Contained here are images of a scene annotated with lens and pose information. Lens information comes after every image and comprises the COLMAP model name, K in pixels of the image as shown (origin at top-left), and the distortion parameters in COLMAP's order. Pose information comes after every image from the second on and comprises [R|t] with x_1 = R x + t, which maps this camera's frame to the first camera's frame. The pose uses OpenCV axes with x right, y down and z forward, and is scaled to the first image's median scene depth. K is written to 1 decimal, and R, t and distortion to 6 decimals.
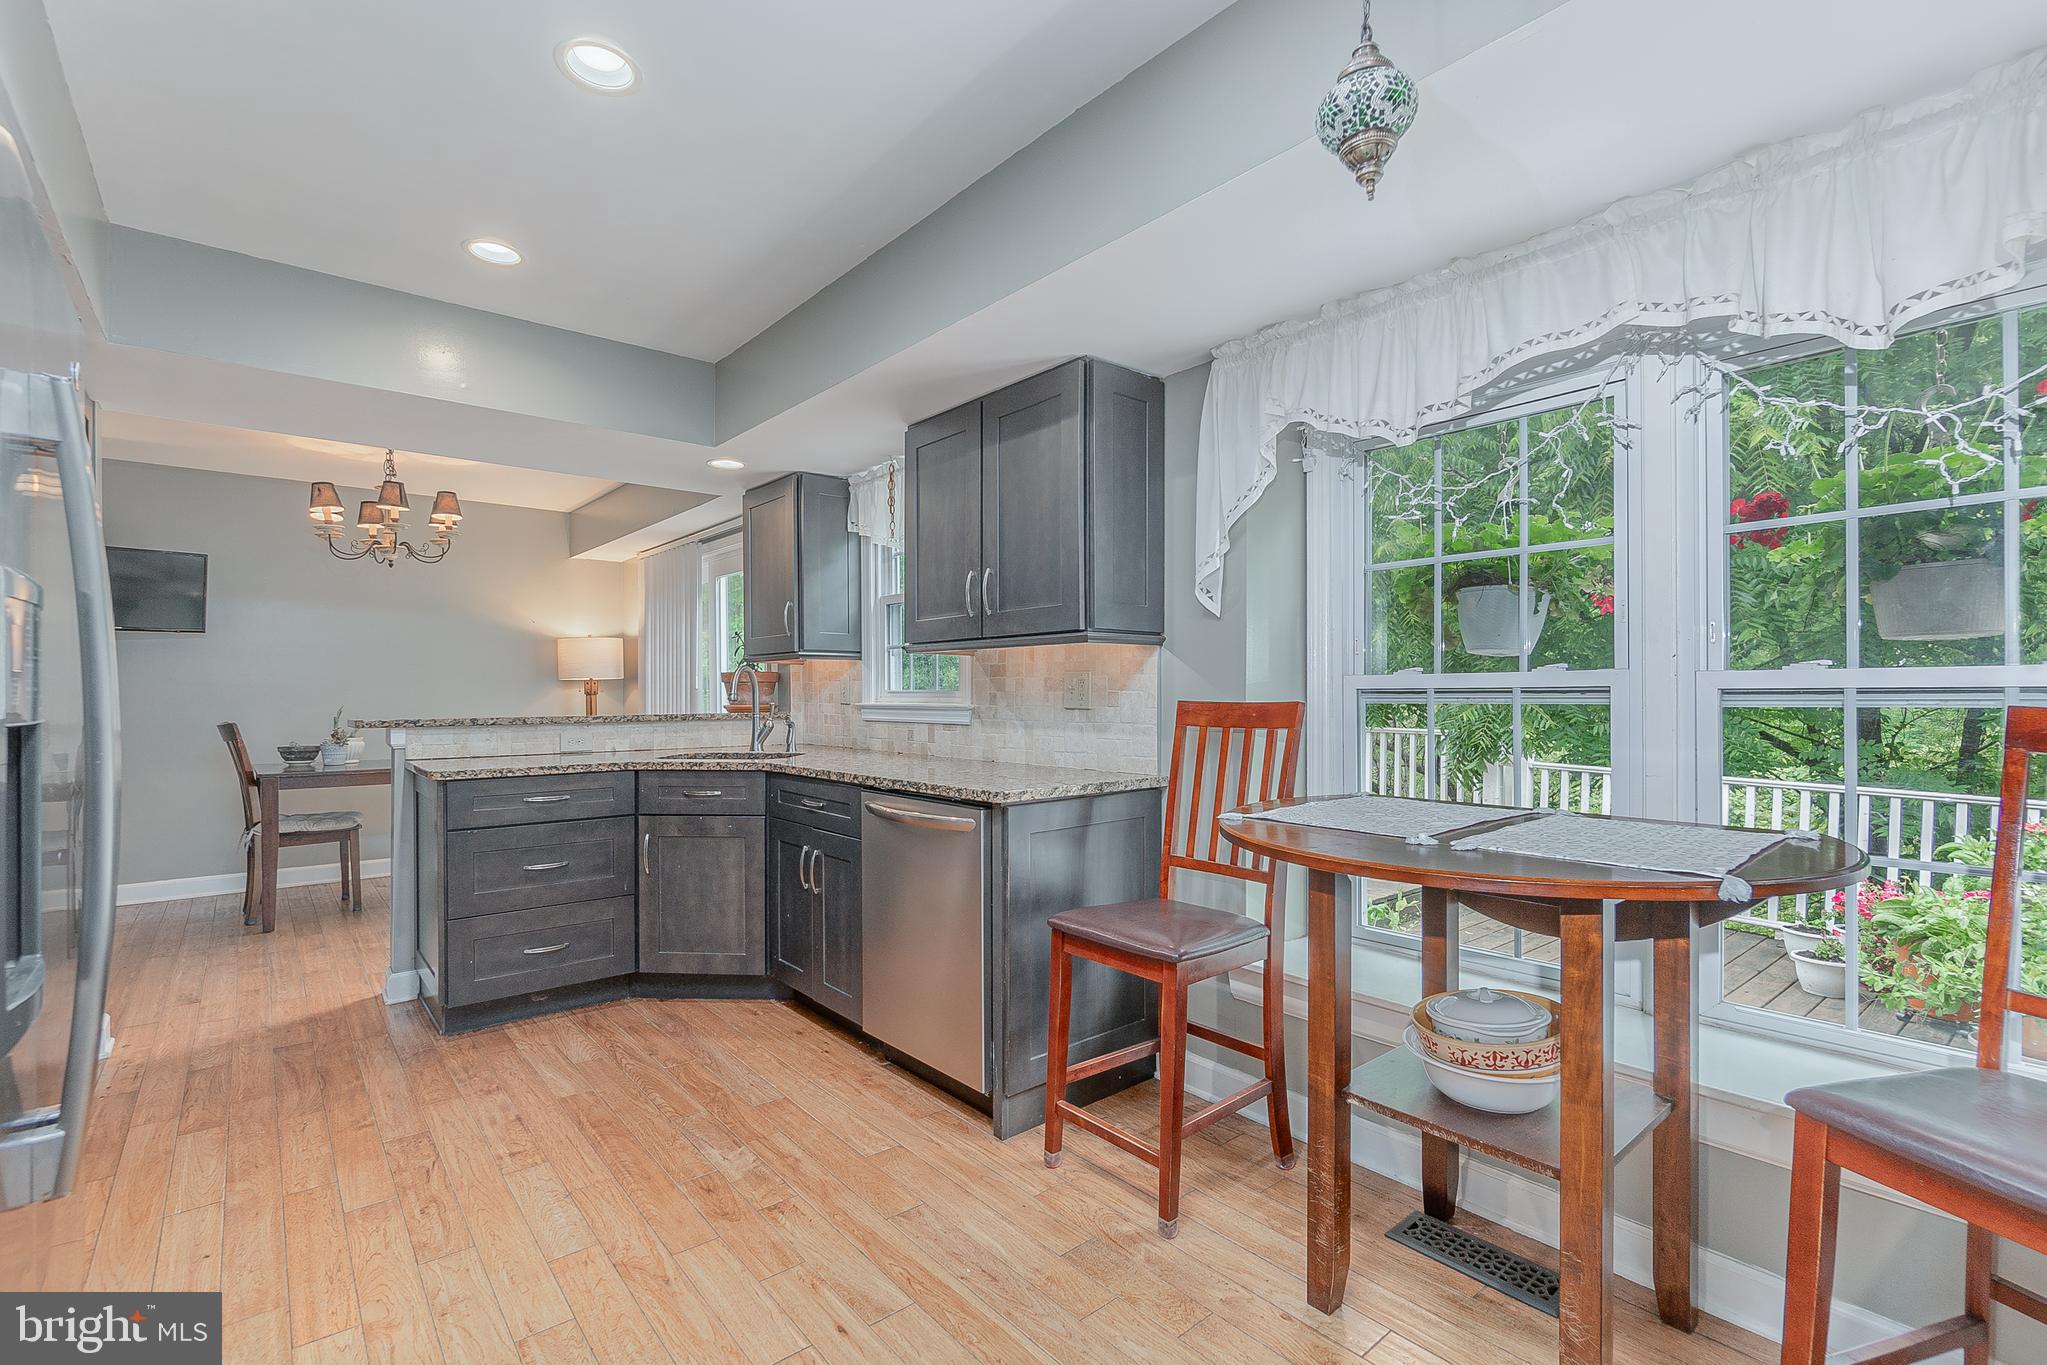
lens RADIAL K [[911.4, 0, 1044.3], [0, 911.4, 695.9], [0, 0, 1]] dist [-0.009465, 0.002014]
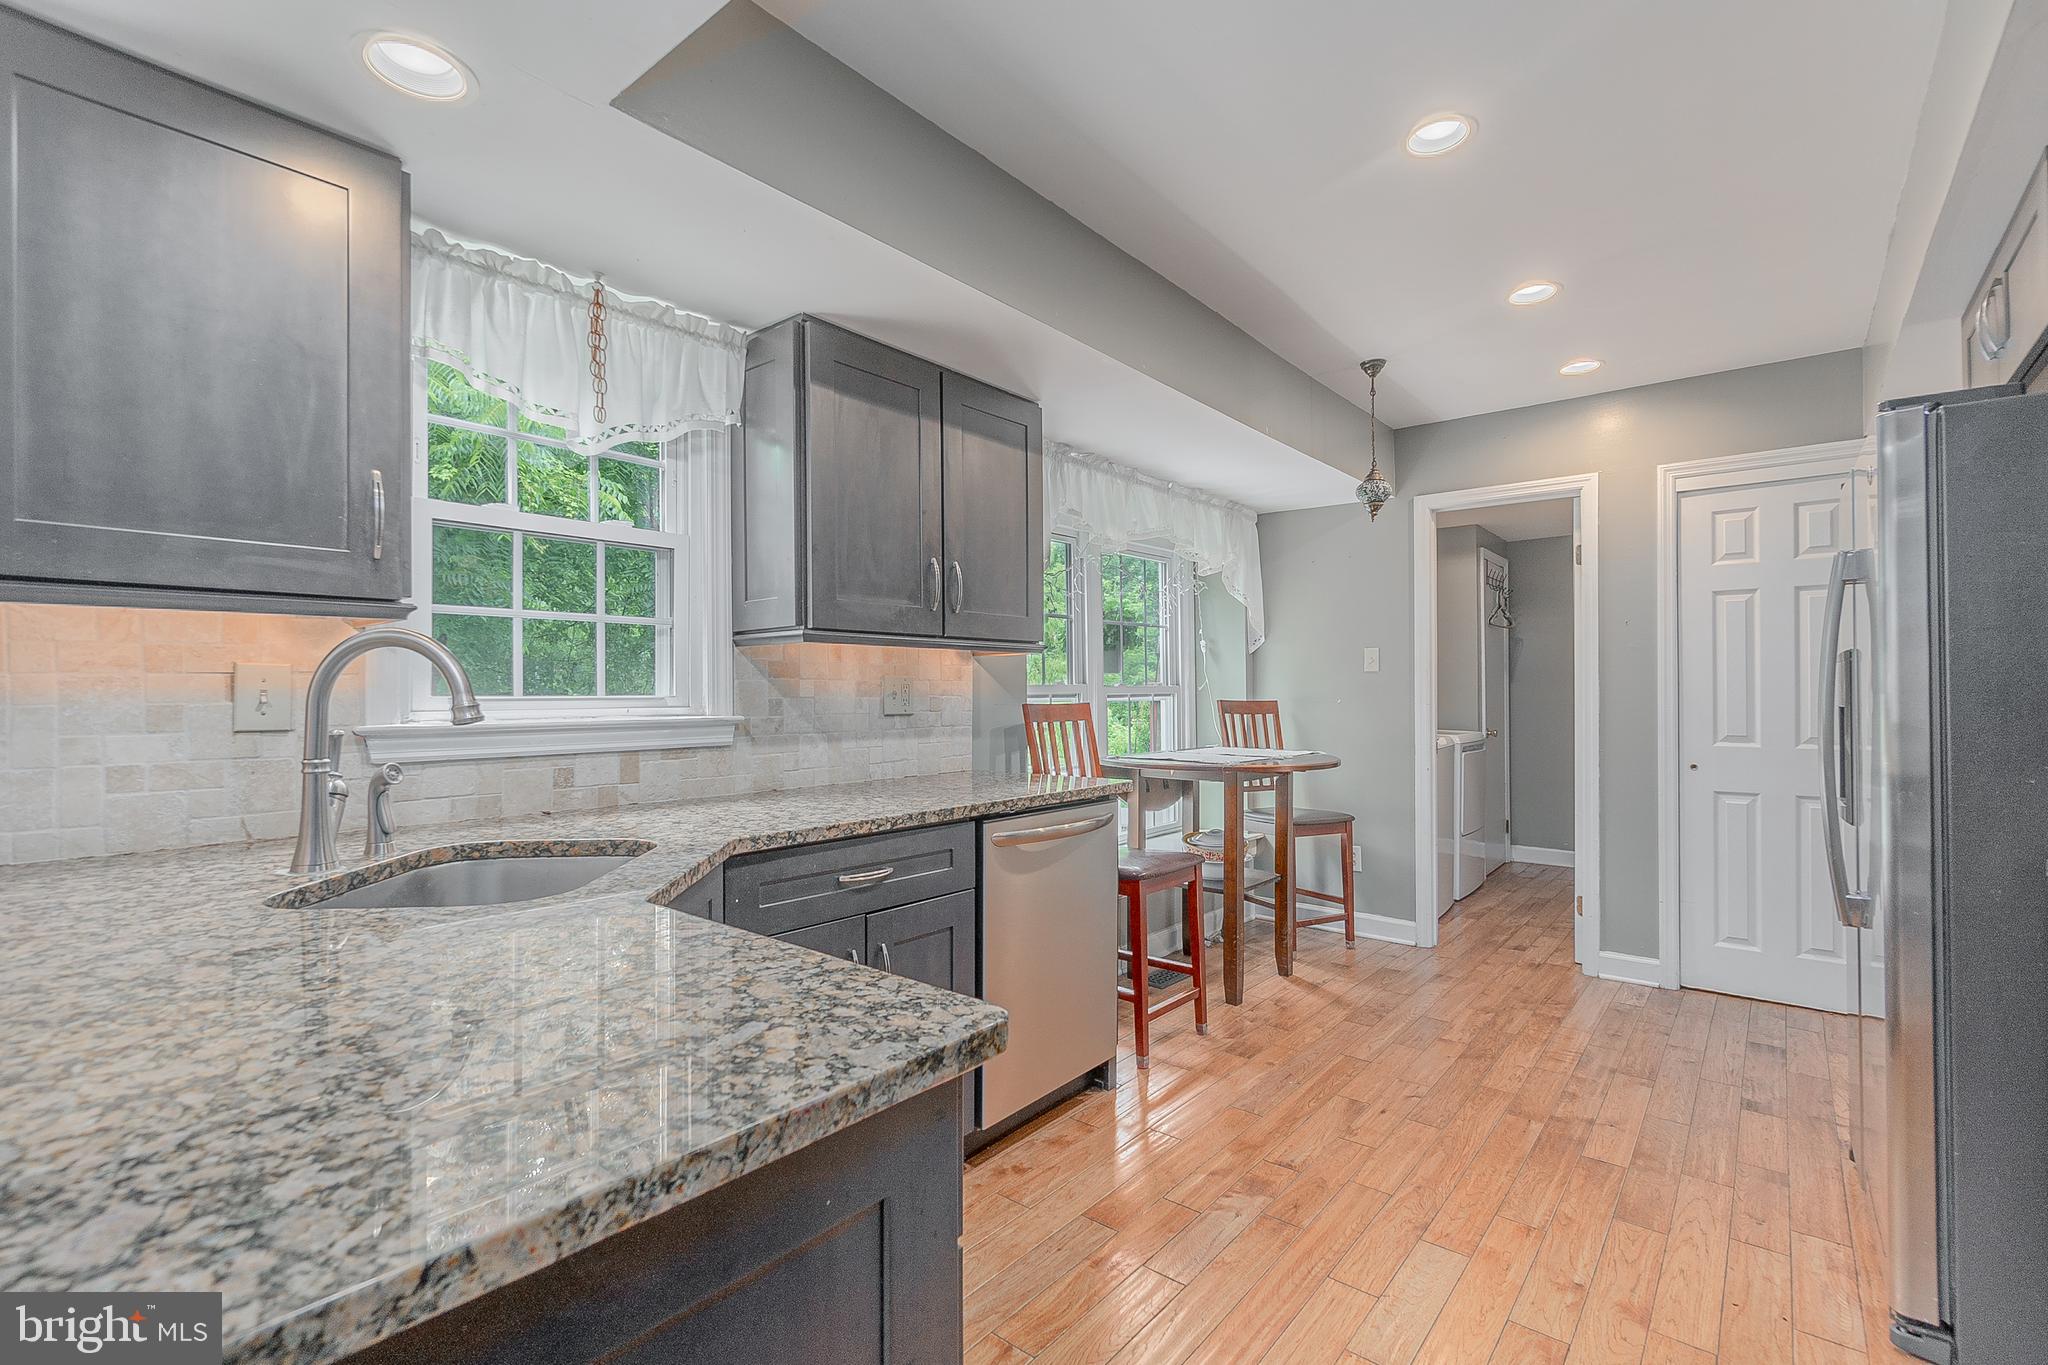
lens RADIAL K [[911.8, 0, 992.5], [0, 911.8, 679.5], [0, 0, 1]] dist [-0.009465, 0.002014]
pose [[-0.135014, 0.014823, 0.990733, -0.875362], [0.007401, 0.999875, -0.013951, -0.008302], [-0.990816, 0.005448, -0.135107, 0.975255]]
